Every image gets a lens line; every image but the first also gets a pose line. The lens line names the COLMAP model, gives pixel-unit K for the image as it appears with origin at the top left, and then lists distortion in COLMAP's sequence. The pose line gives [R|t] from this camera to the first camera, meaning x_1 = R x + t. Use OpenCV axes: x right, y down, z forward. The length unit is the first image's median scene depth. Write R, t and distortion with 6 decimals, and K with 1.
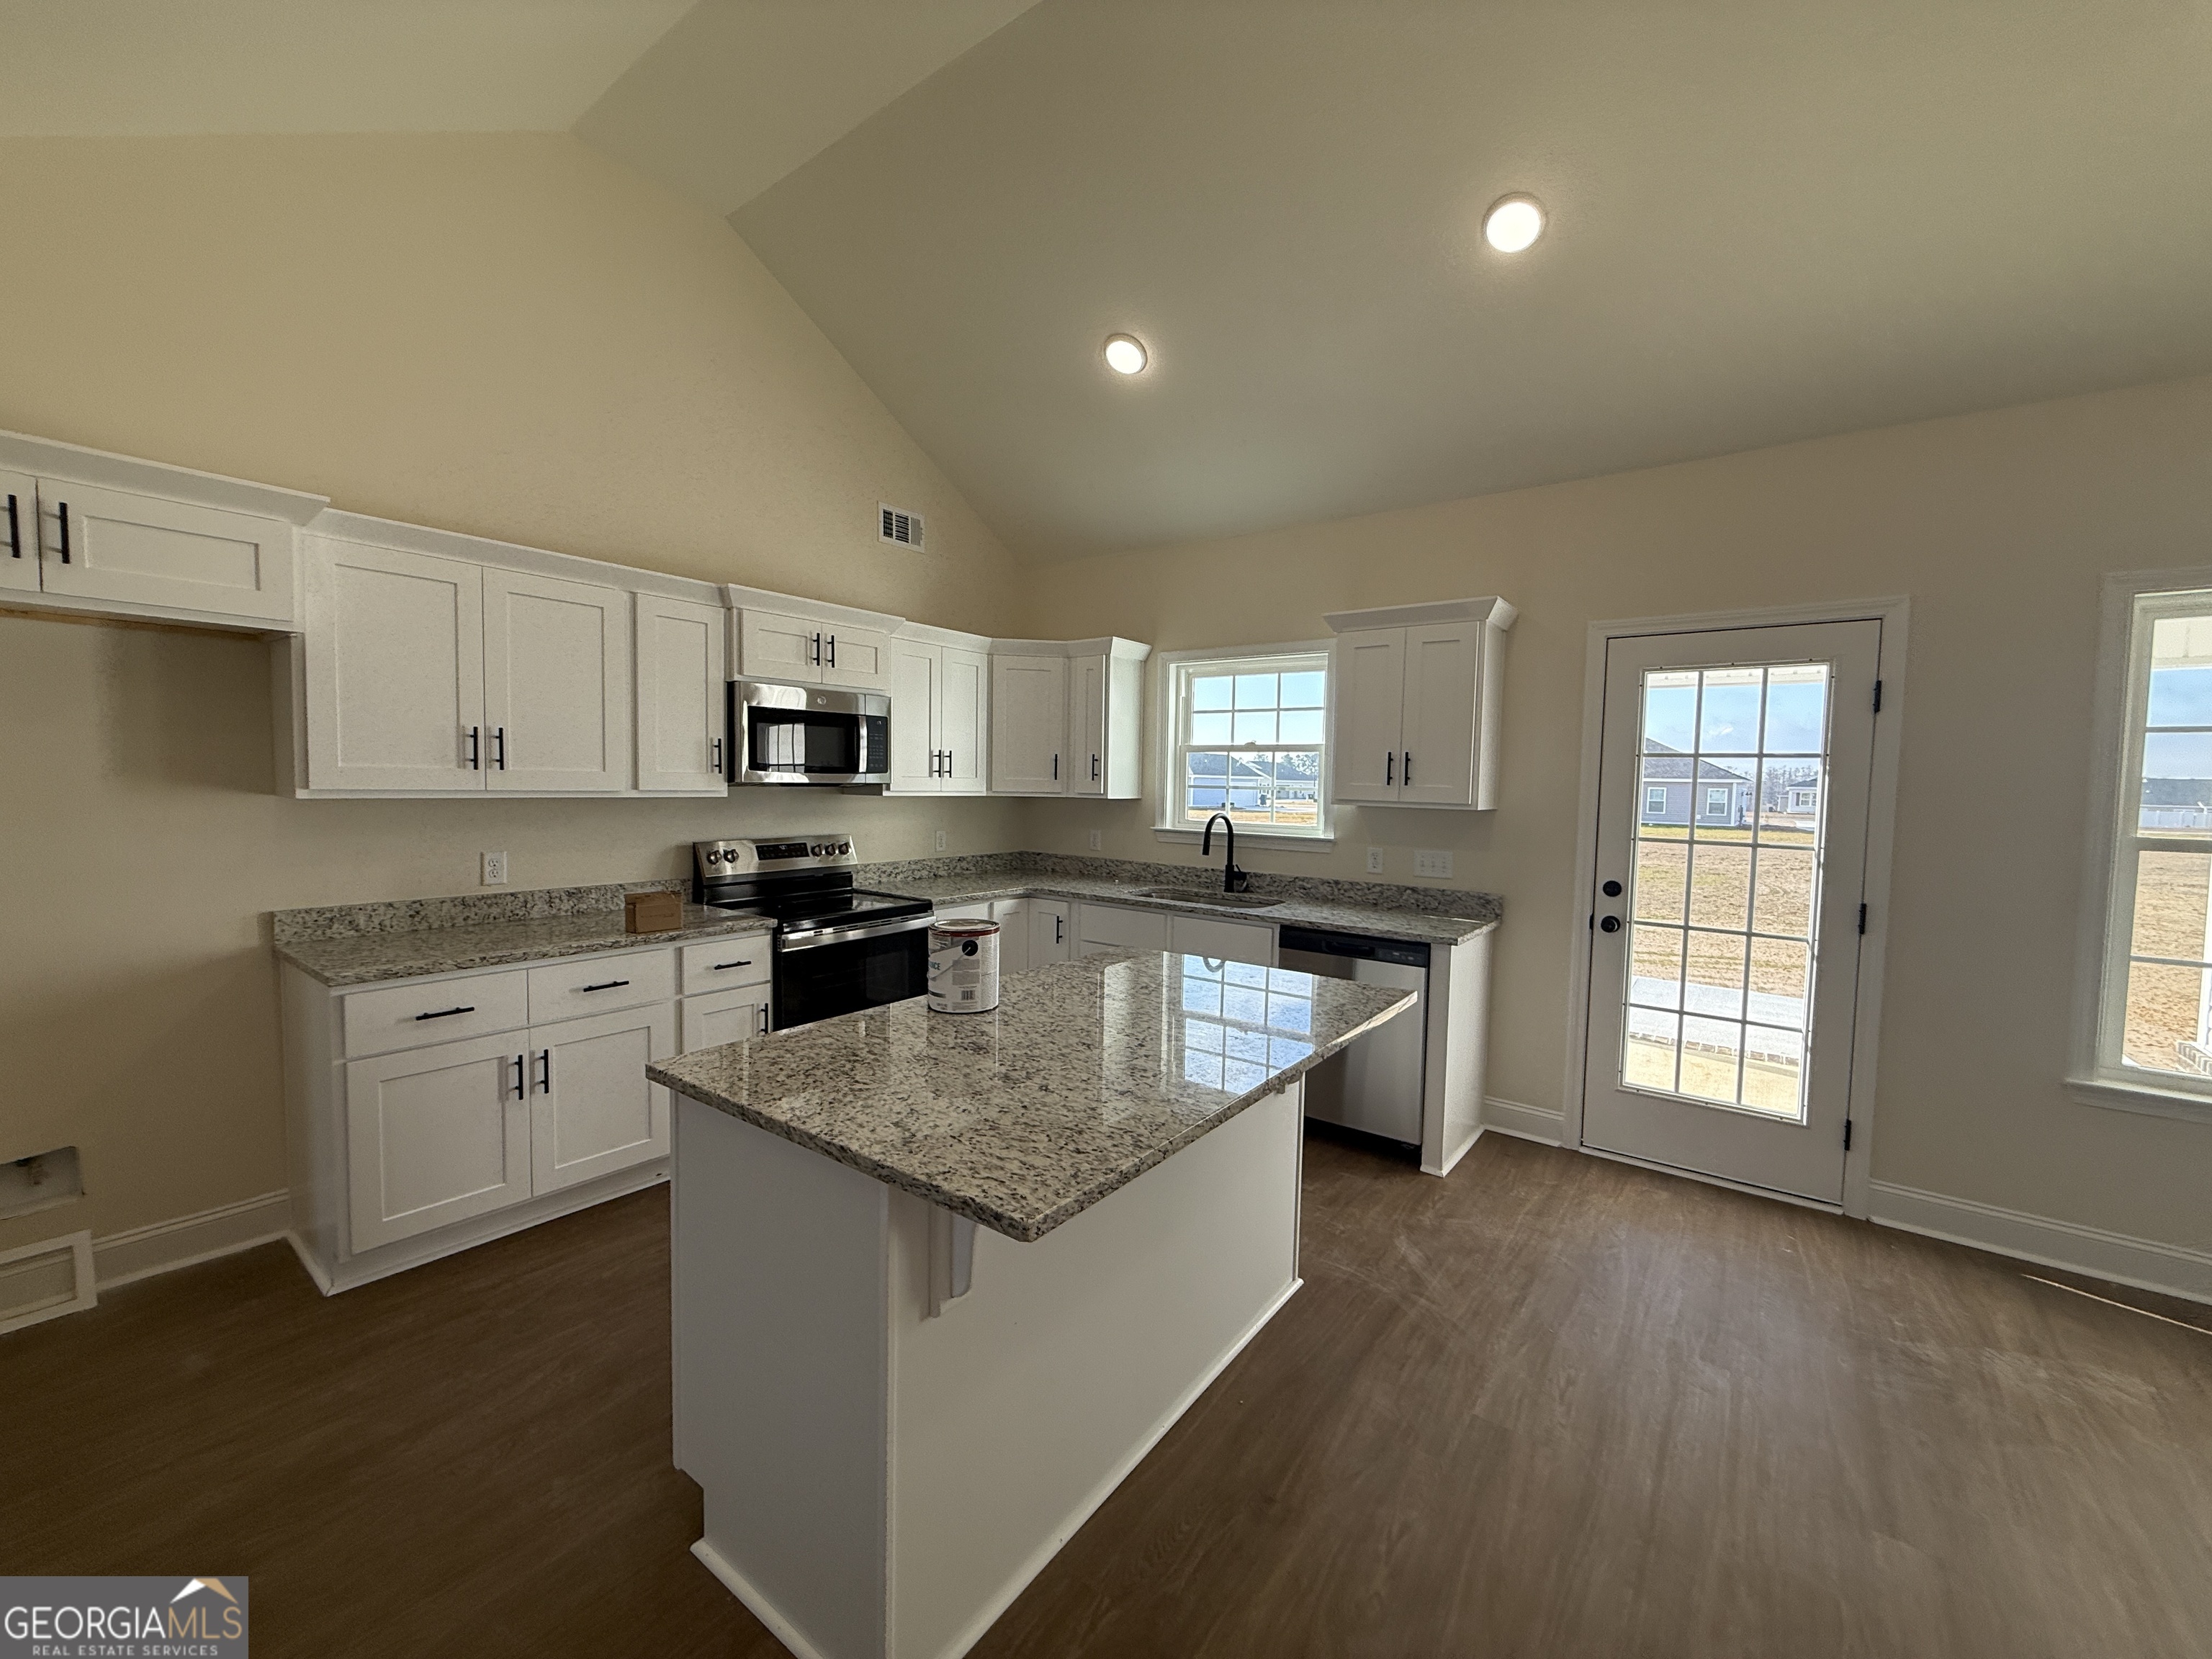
lens RADIAL K [[883.3, 0, 1101.9], [0, 883.3, 830.3], [0, 0, 1]] dist [0.000854, -0.000061]
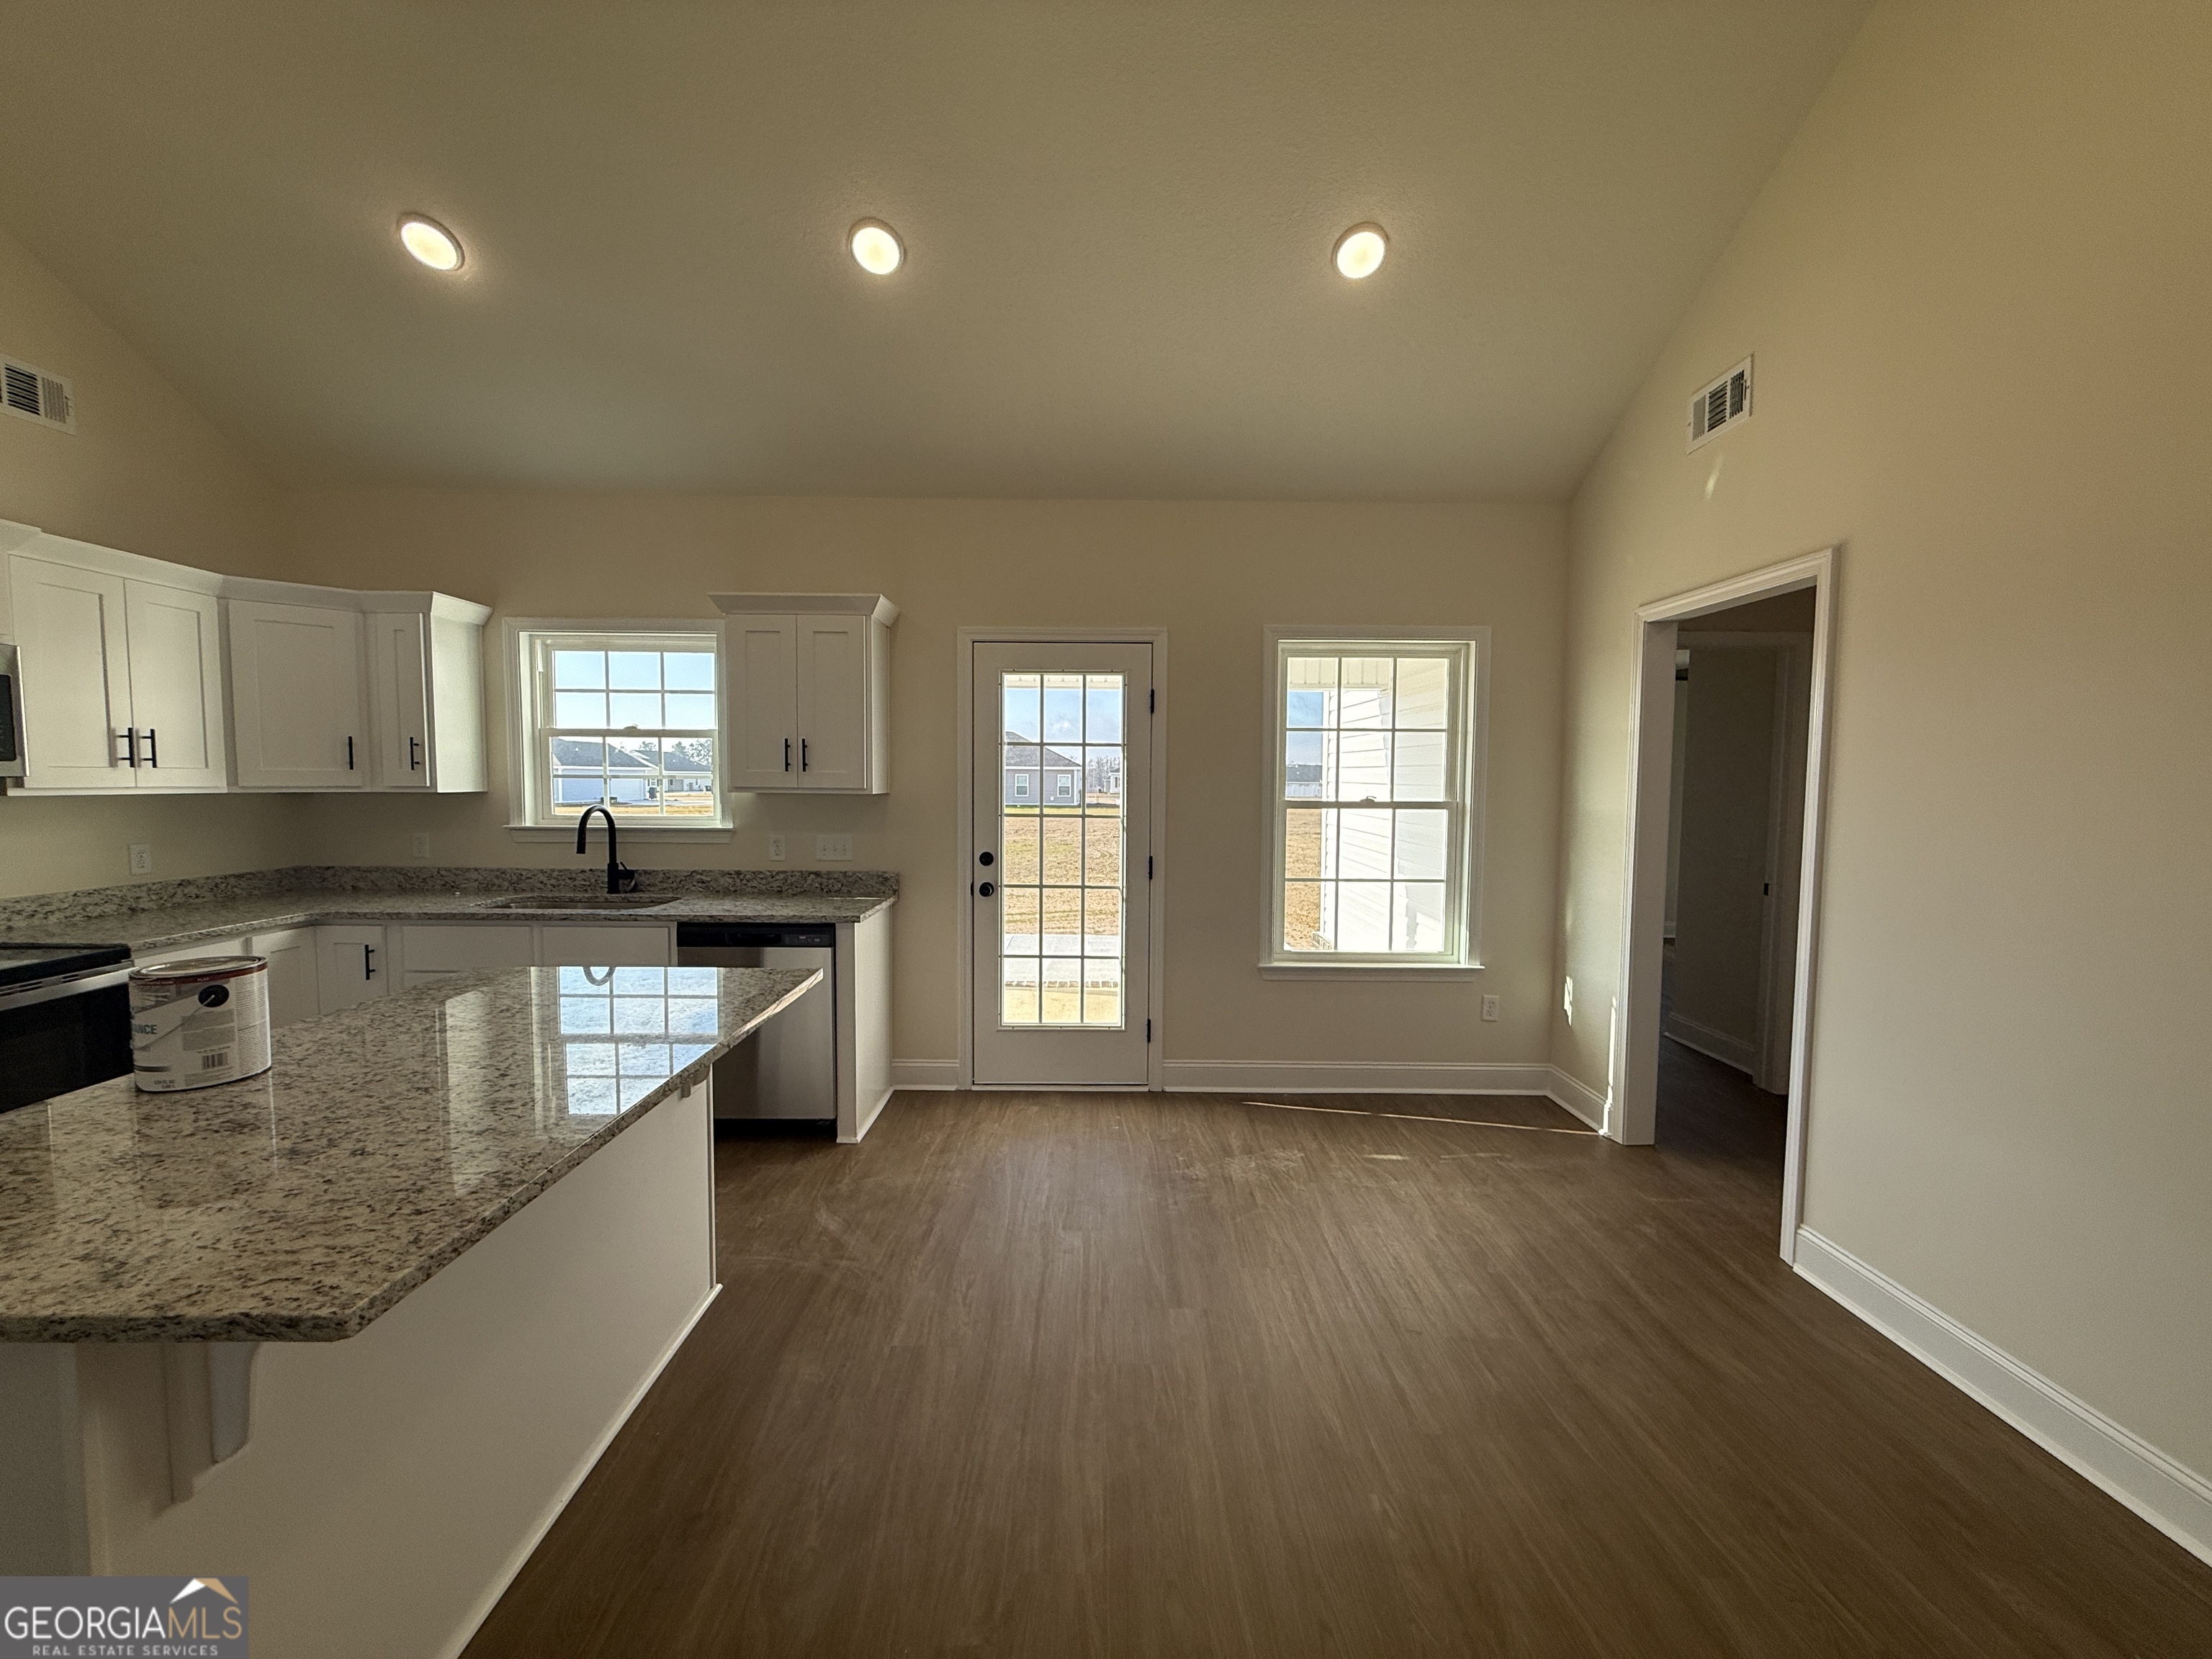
lens RADIAL K [[883.3, 0, 1102.8], [0, 883.3, 829.6], [0, 0, 1]] dist [0.000854, -0.000061]
pose [[0.794904, -0.049614, 0.604703, -0.000090], [0.043297, 0.998749, 0.025030, 0.006634], [-0.605188, 0.006285, 0.796058, -0.019222]]
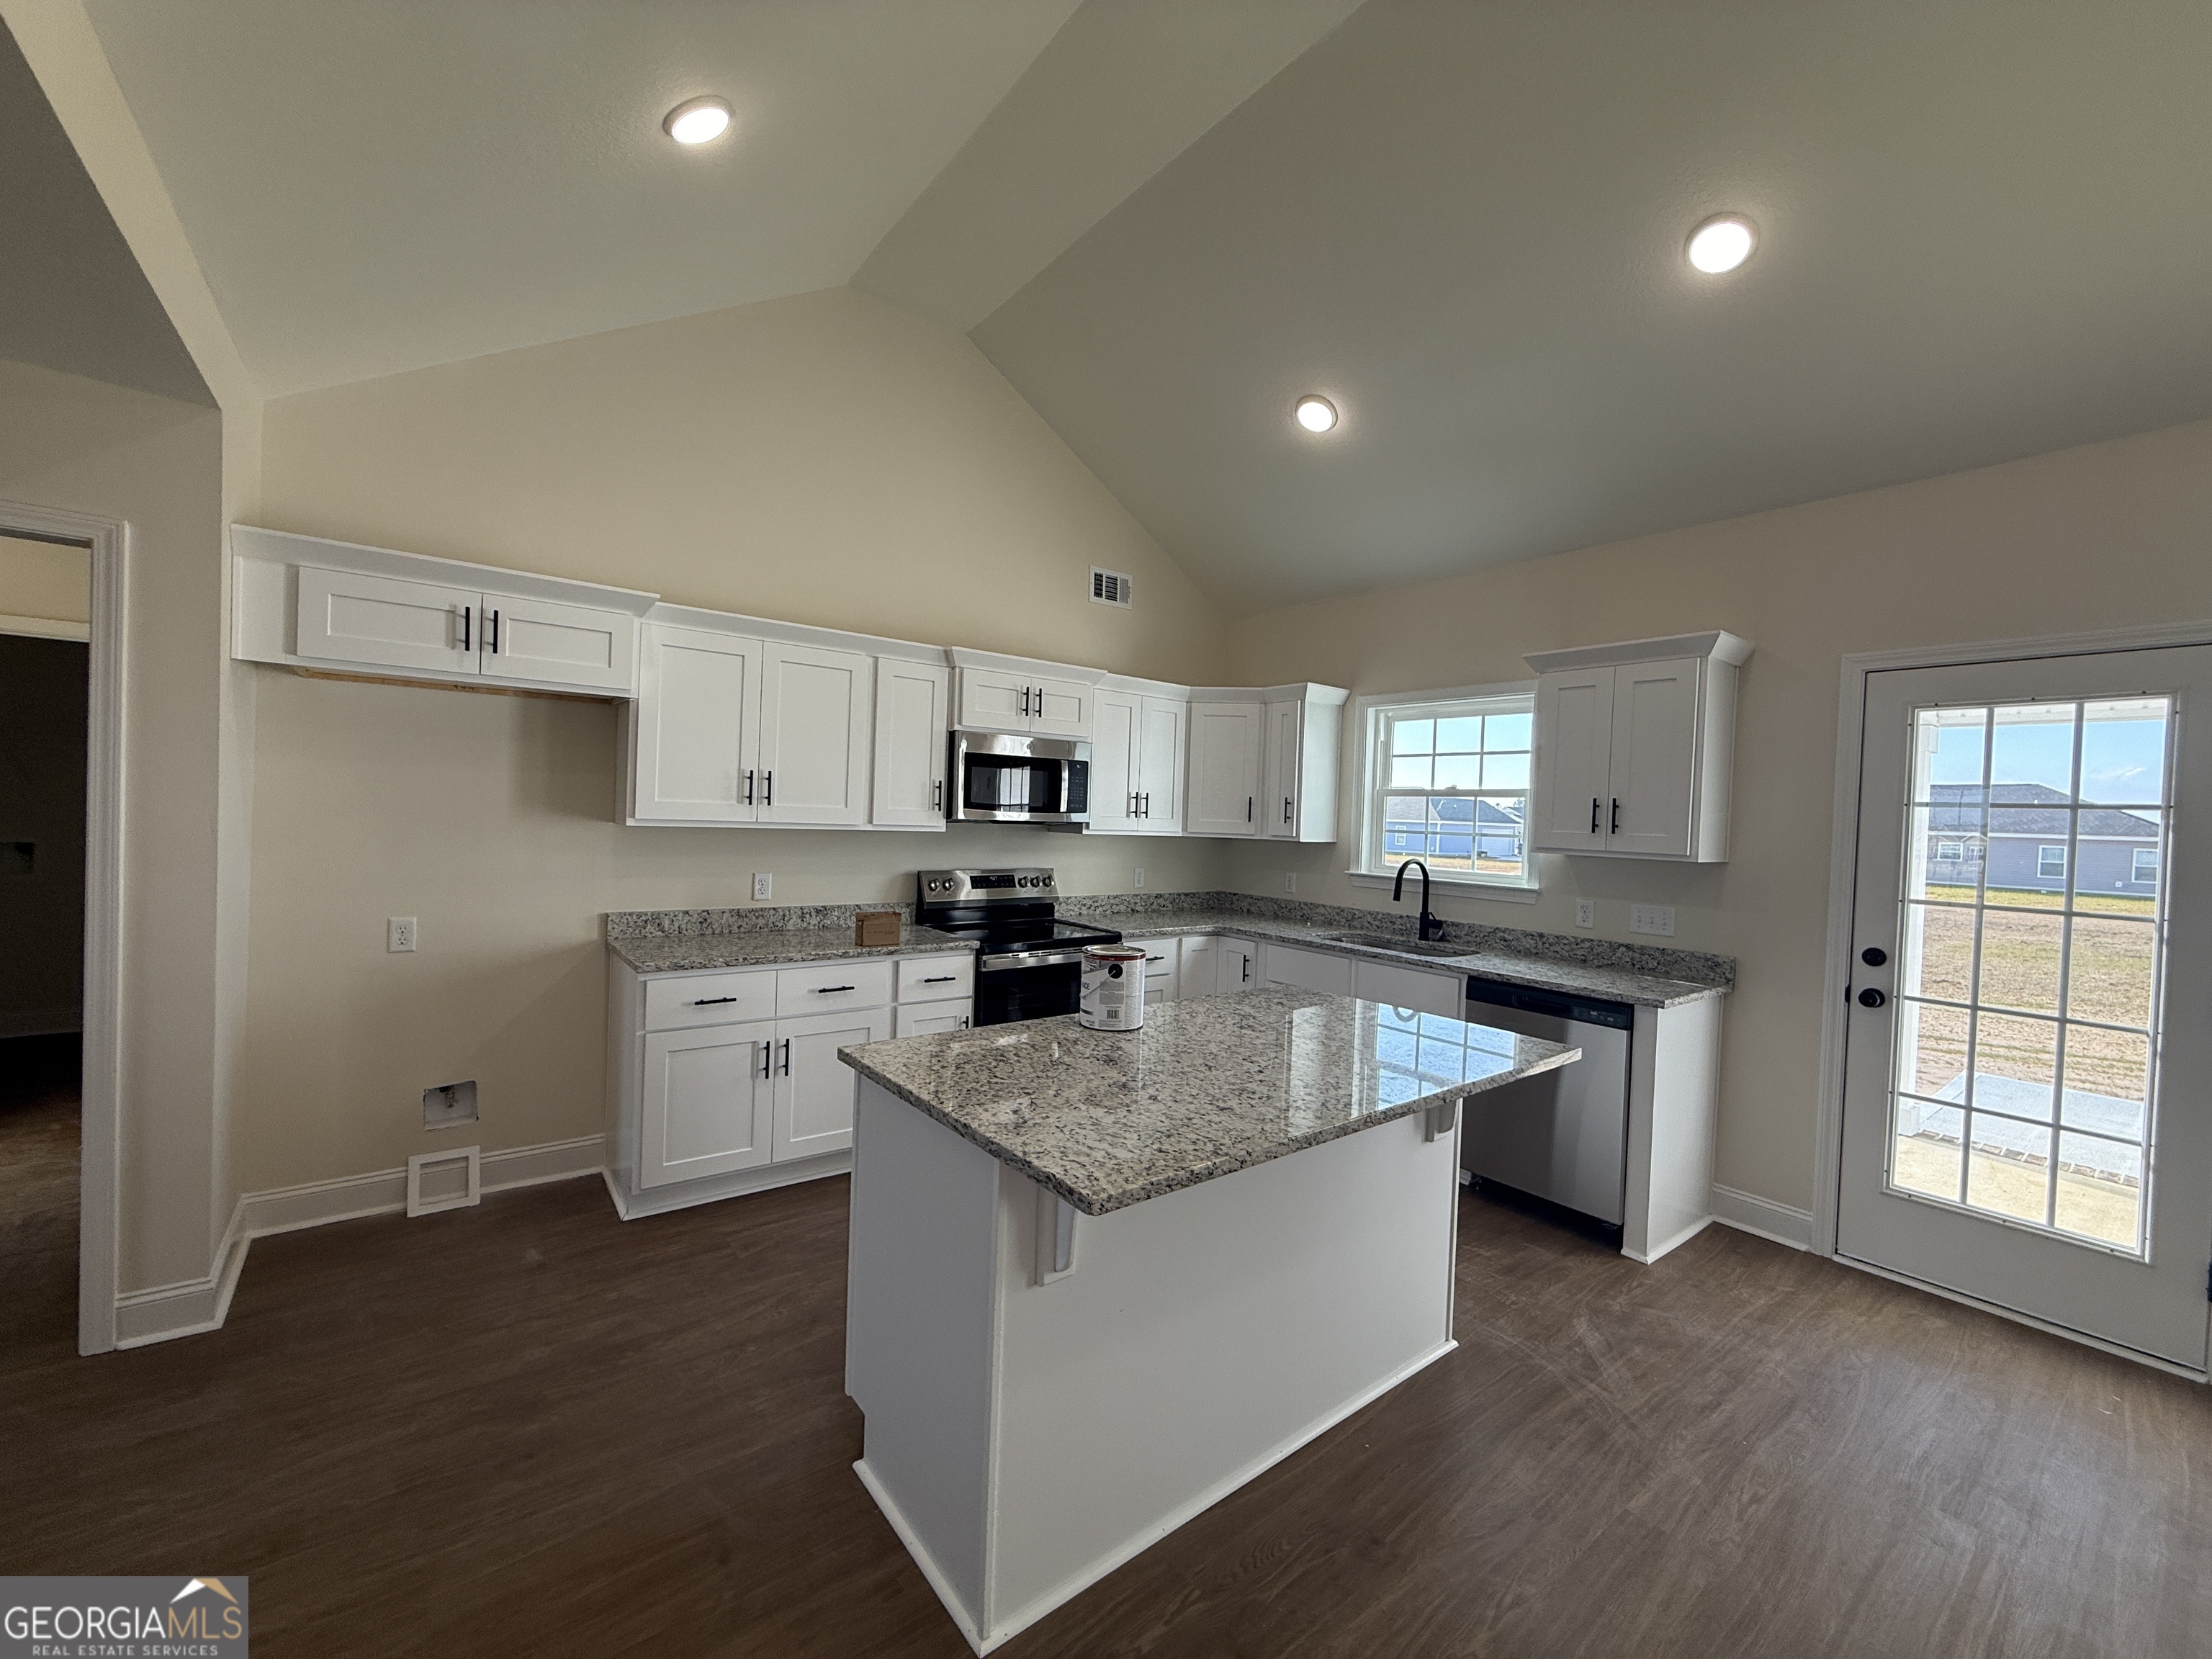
lens RADIAL K [[883.3, 0, 1104.3], [0, 883.3, 829.5], [0, 0, 1]] dist [0.000854, -0.000061]
pose [[0.965086, 0.018801, -0.261259, 0.085623], [-0.031579, 0.998497, -0.044798, 0.004562], [0.260024, 0.051485, 0.964229, -0.053104]]
